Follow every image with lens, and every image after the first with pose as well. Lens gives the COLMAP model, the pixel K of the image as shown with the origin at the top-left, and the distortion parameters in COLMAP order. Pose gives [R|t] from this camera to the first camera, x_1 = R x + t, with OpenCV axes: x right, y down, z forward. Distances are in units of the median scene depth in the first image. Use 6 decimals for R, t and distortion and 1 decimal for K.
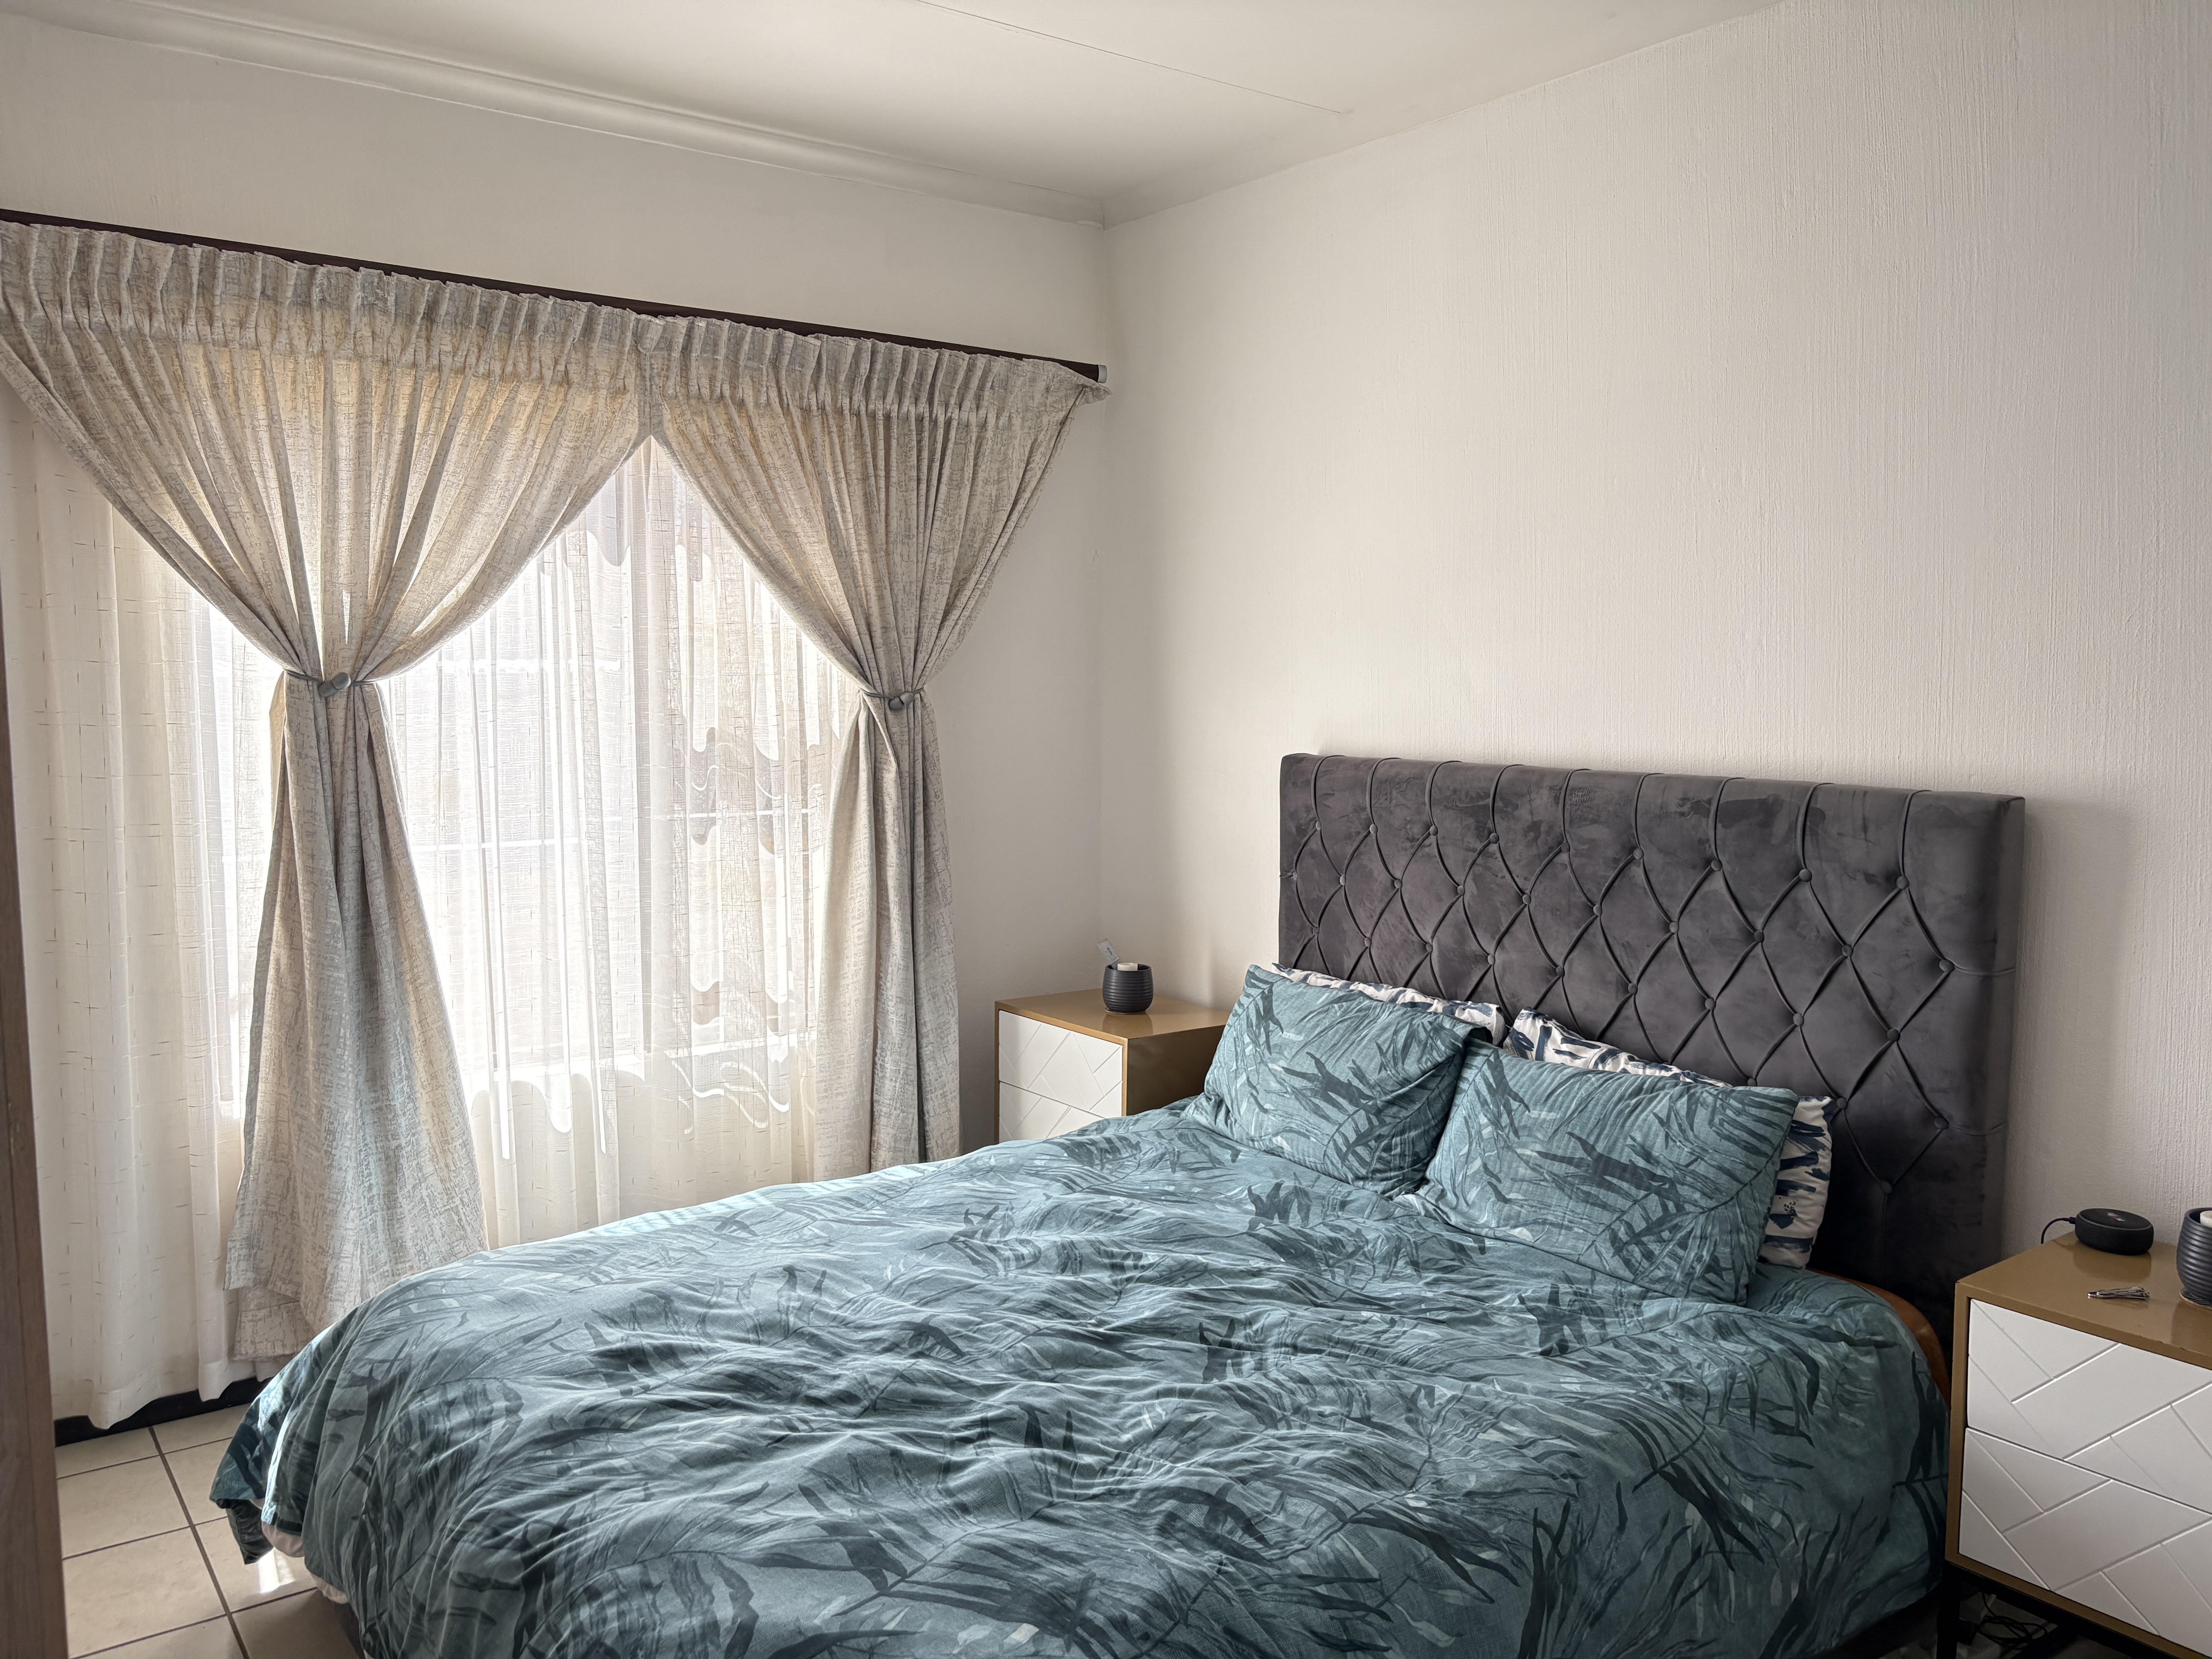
lens RADIAL K [[1670.3, 0, 1100.8], [0, 1670.3, 842.5], [0, 0, 1]] dist [0.048534, -0.050506]
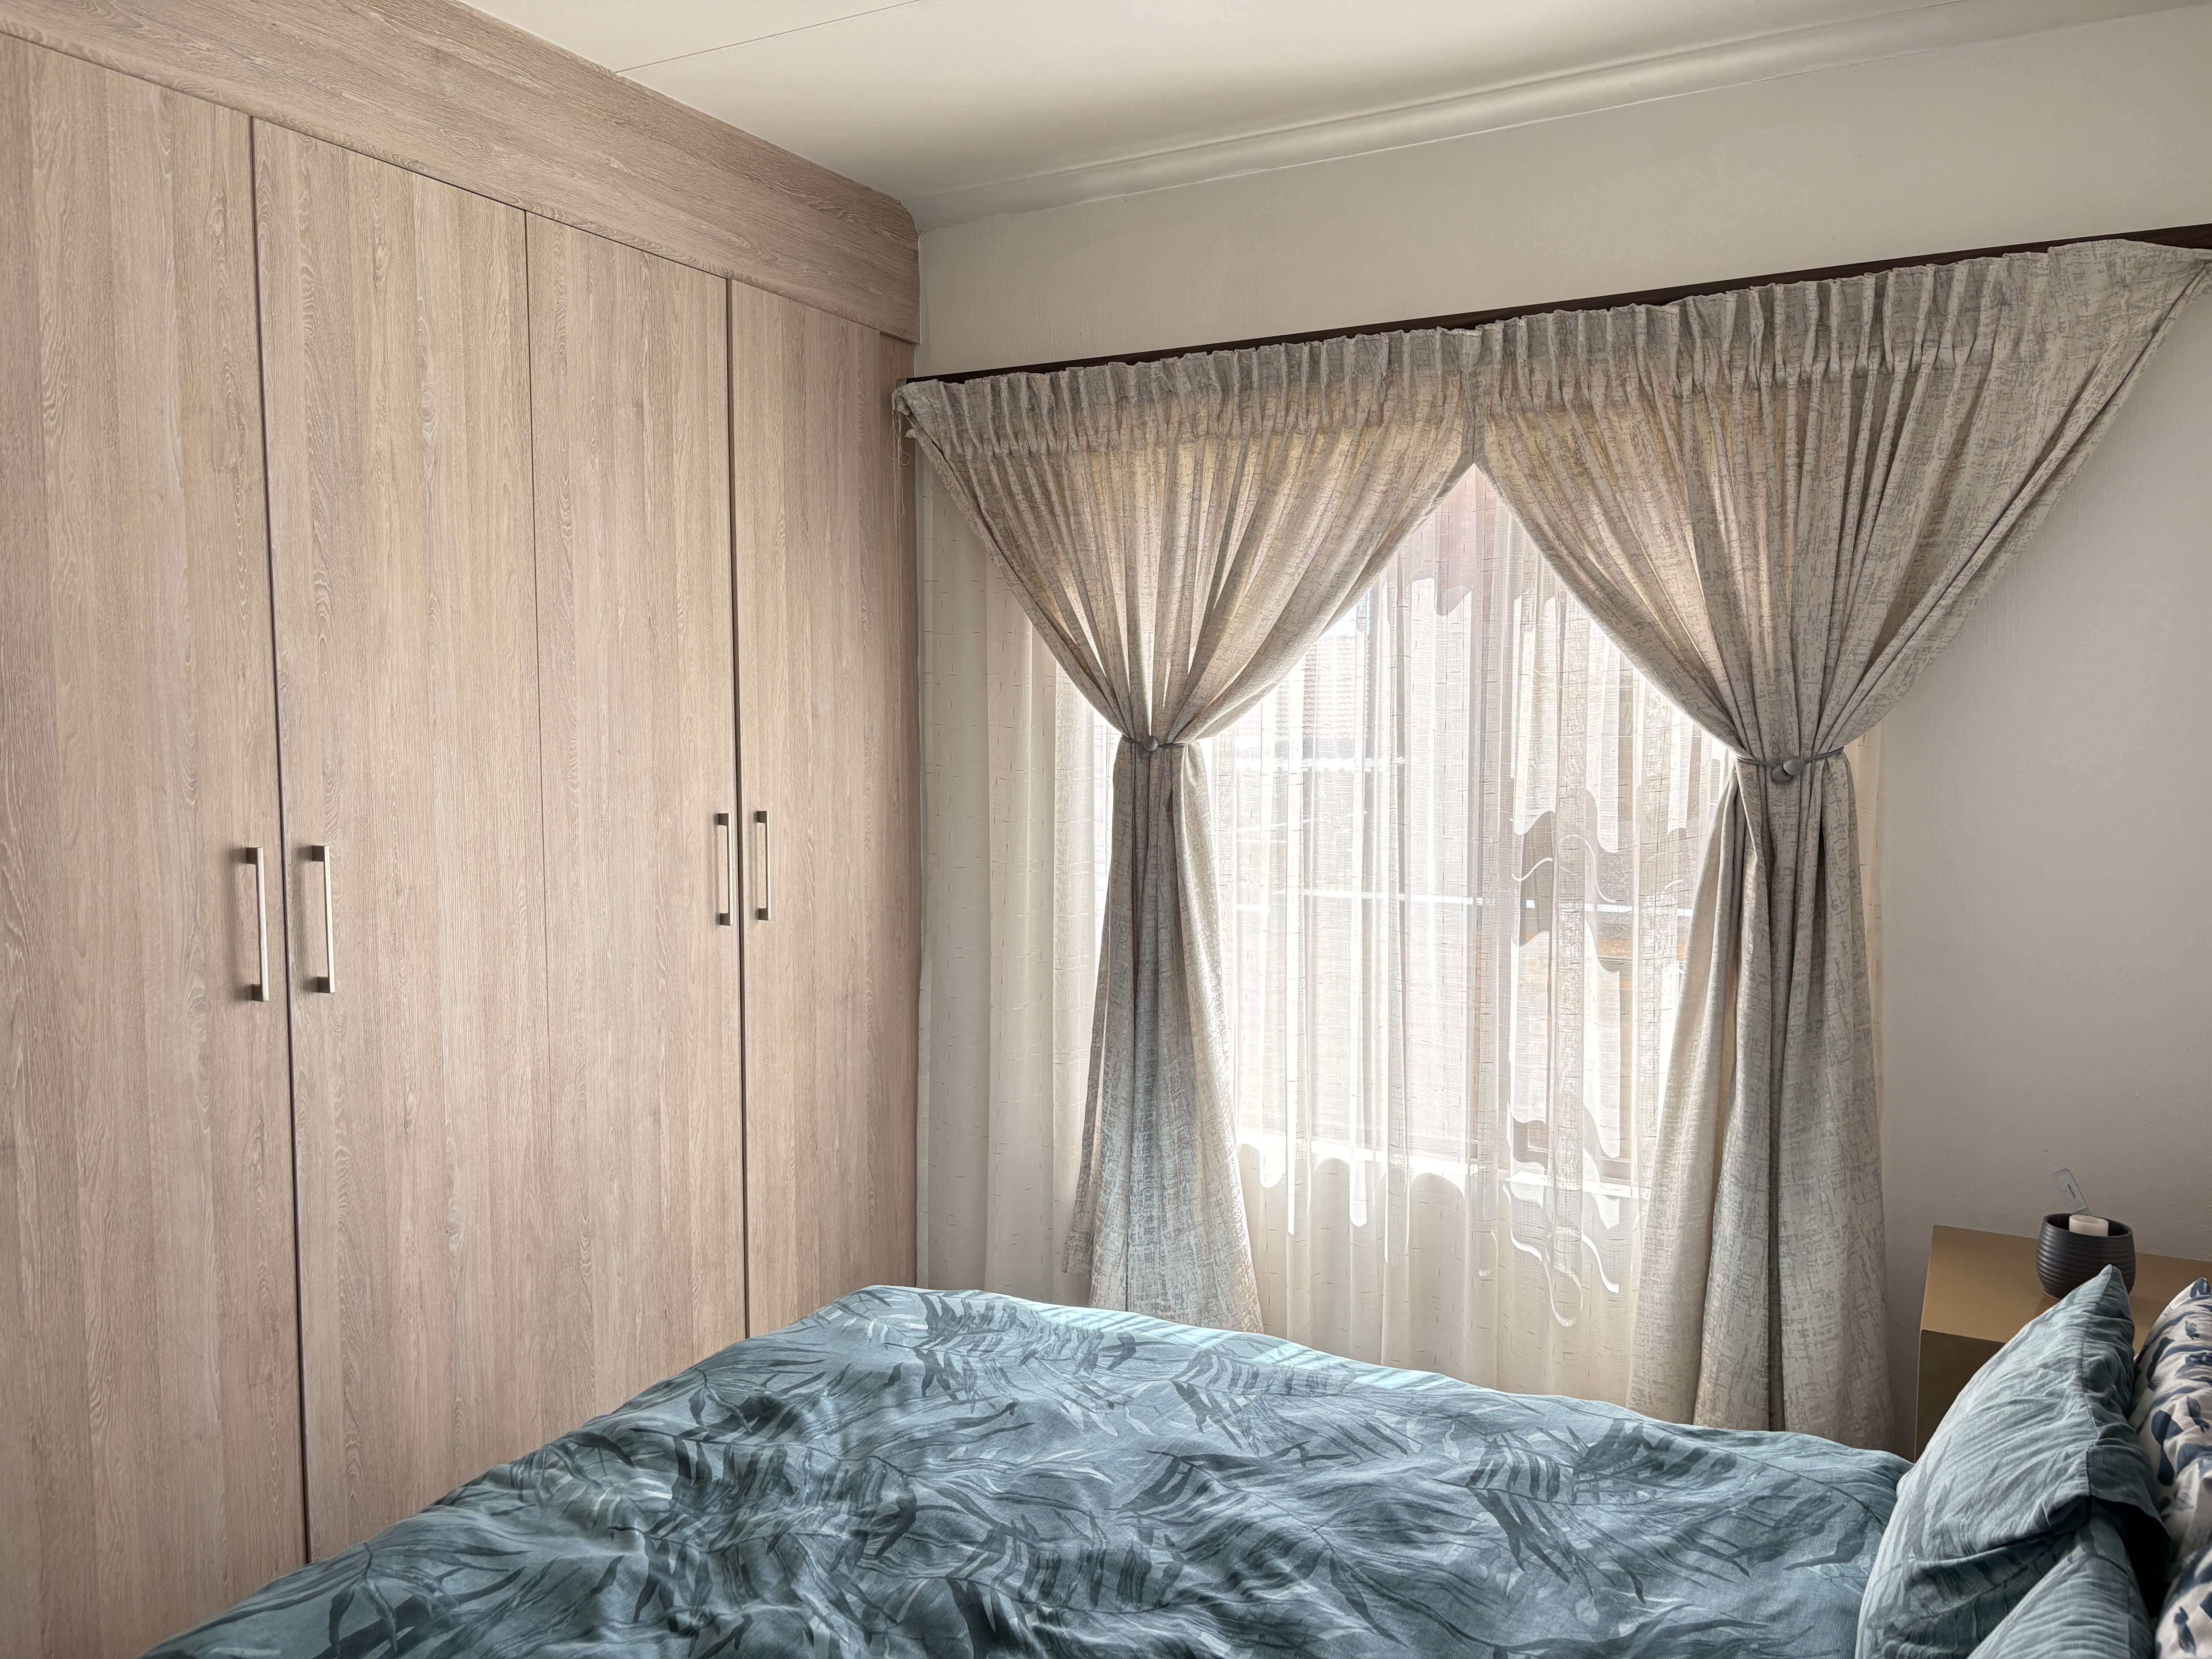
lens RADIAL K [[1670.3, 0, 1101.8], [0, 1670.3, 825.0], [0, 0, 1]] dist [0.048534, -0.050506]
pose [[0.428402, 0.049248, -0.902245, 0.501290], [-0.090108, 0.995865, 0.011573, -0.052663], [0.899084, 0.076342, 0.431068, 0.516899]]
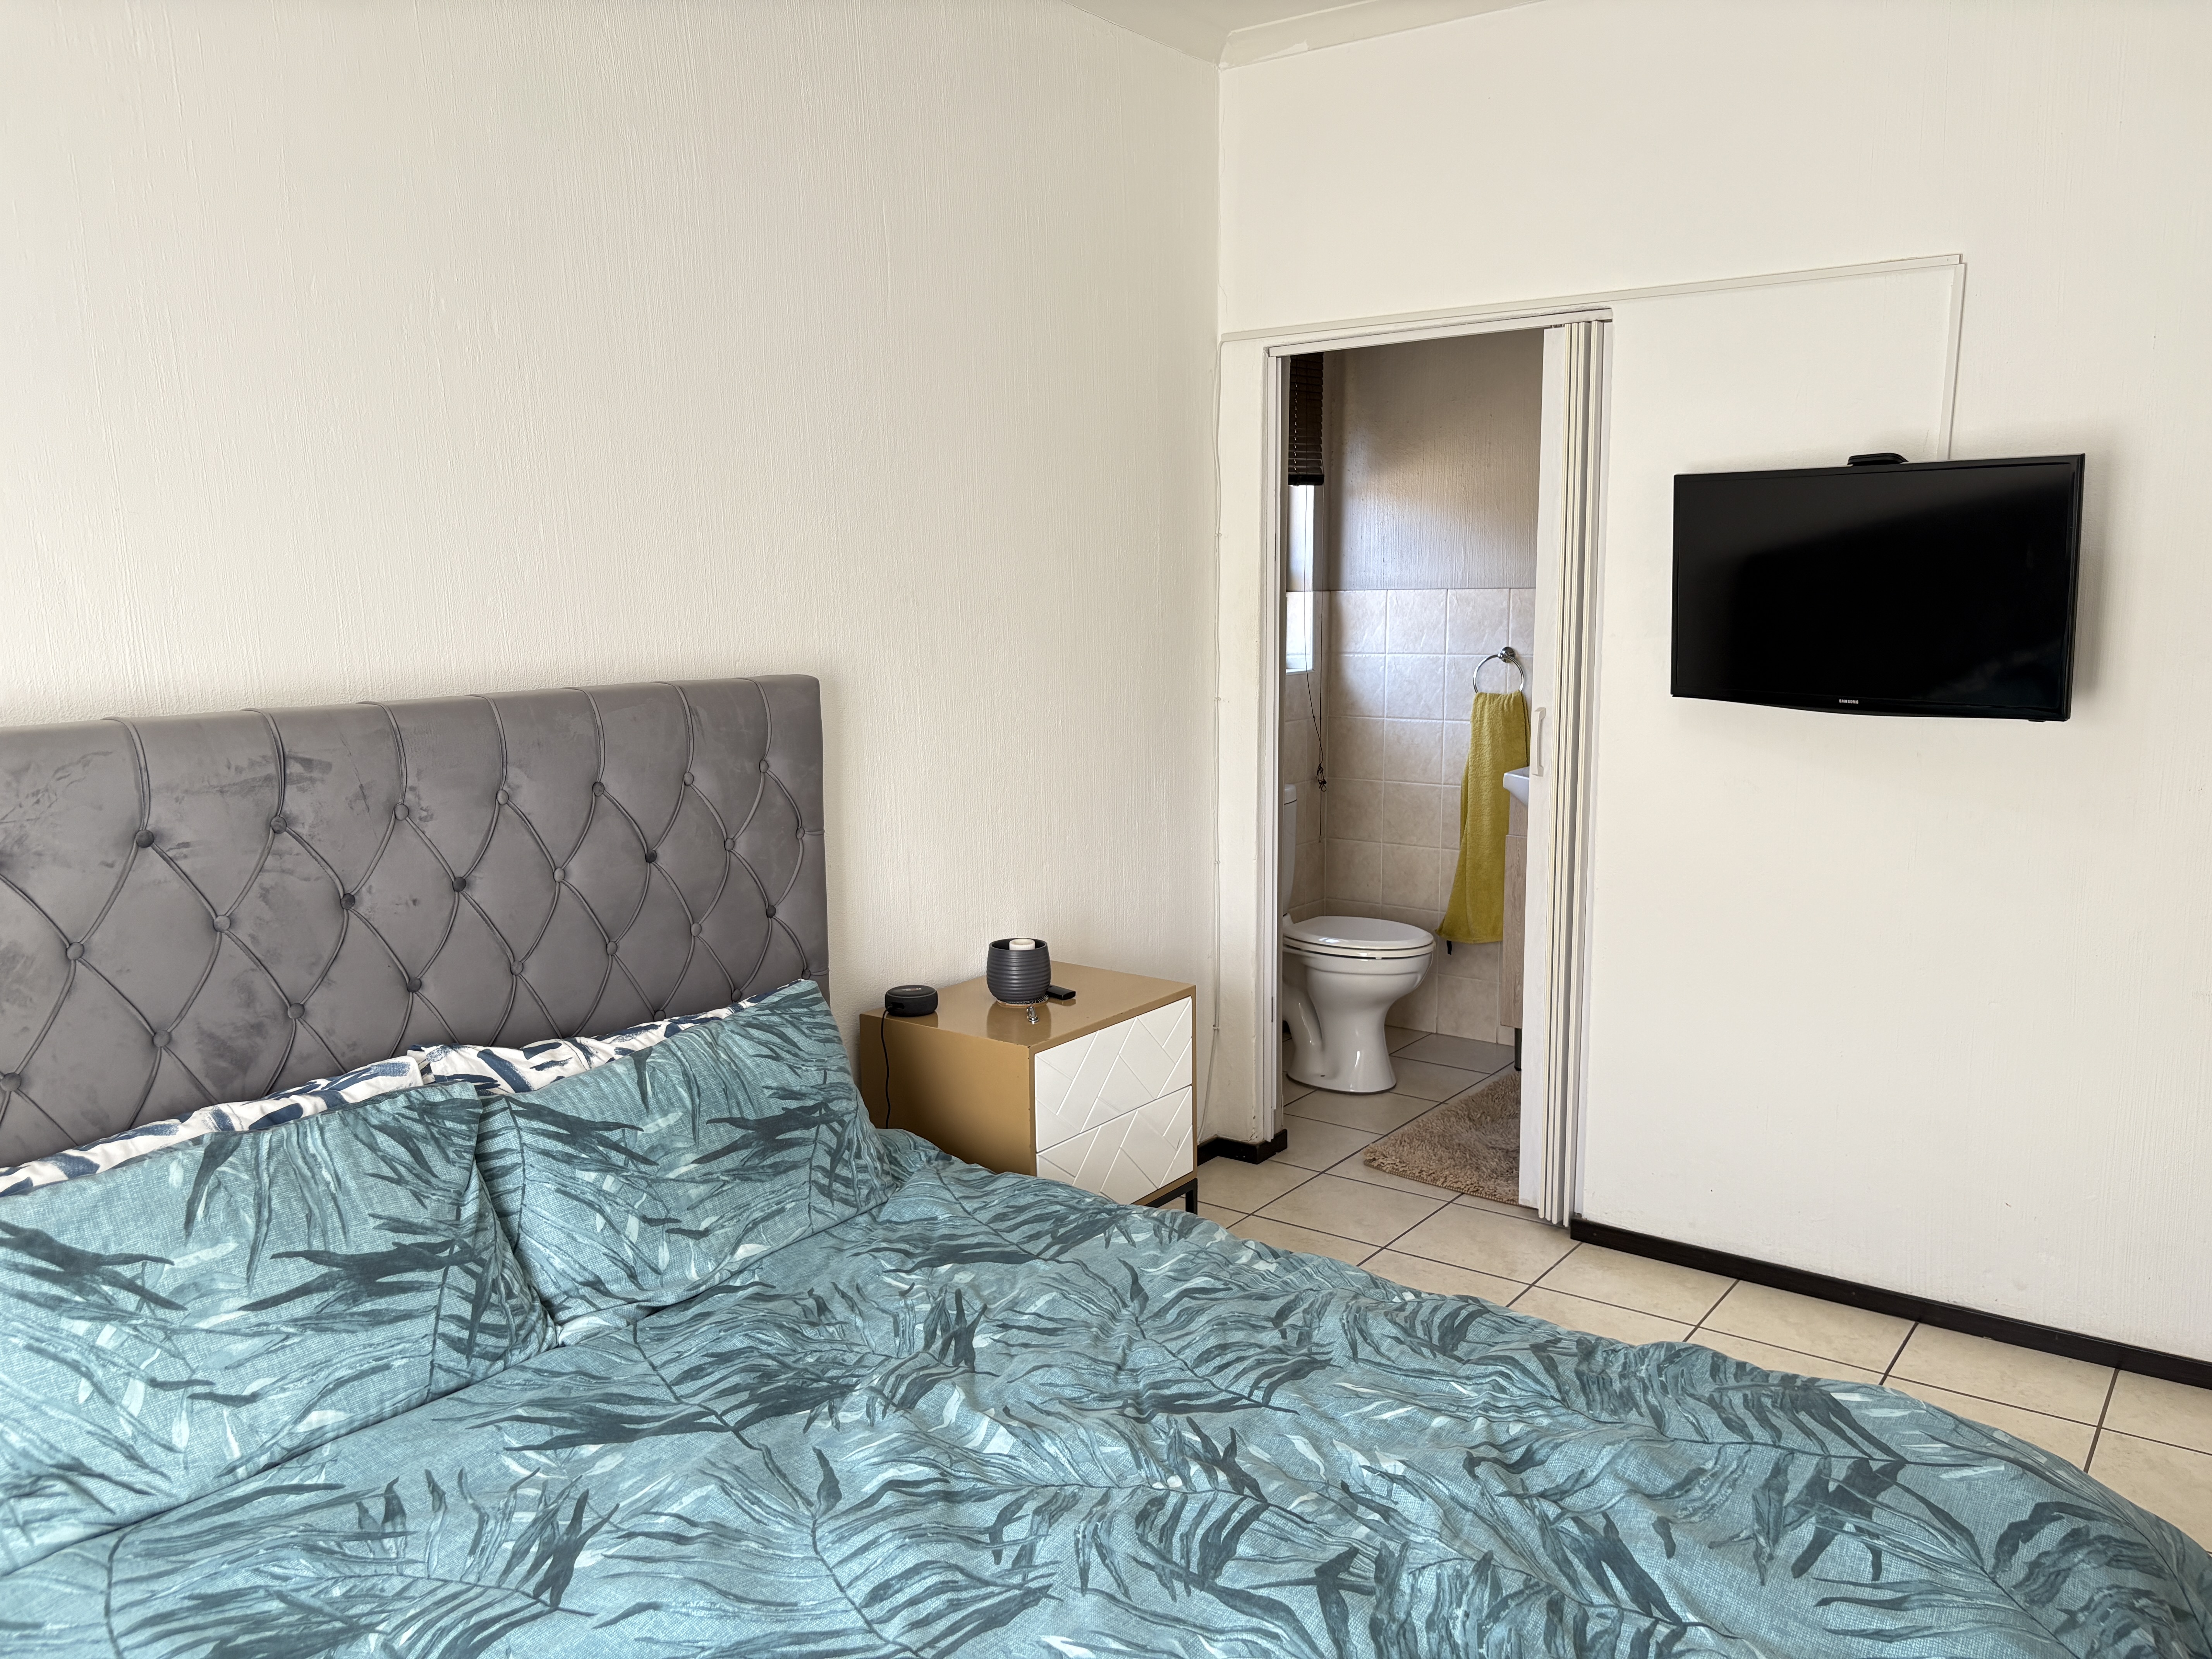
lens RADIAL K [[1670.3, 0, 1109.8], [0, 1670.3, 832.0], [0, 0, 1]] dist [0.048534, -0.050506]
pose [[-0.298505, -0.147656, 0.942917, -0.476980], [0.102312, 0.977316, 0.185433, -0.088659], [-0.948908, 0.151825, -0.276627, 0.897076]]
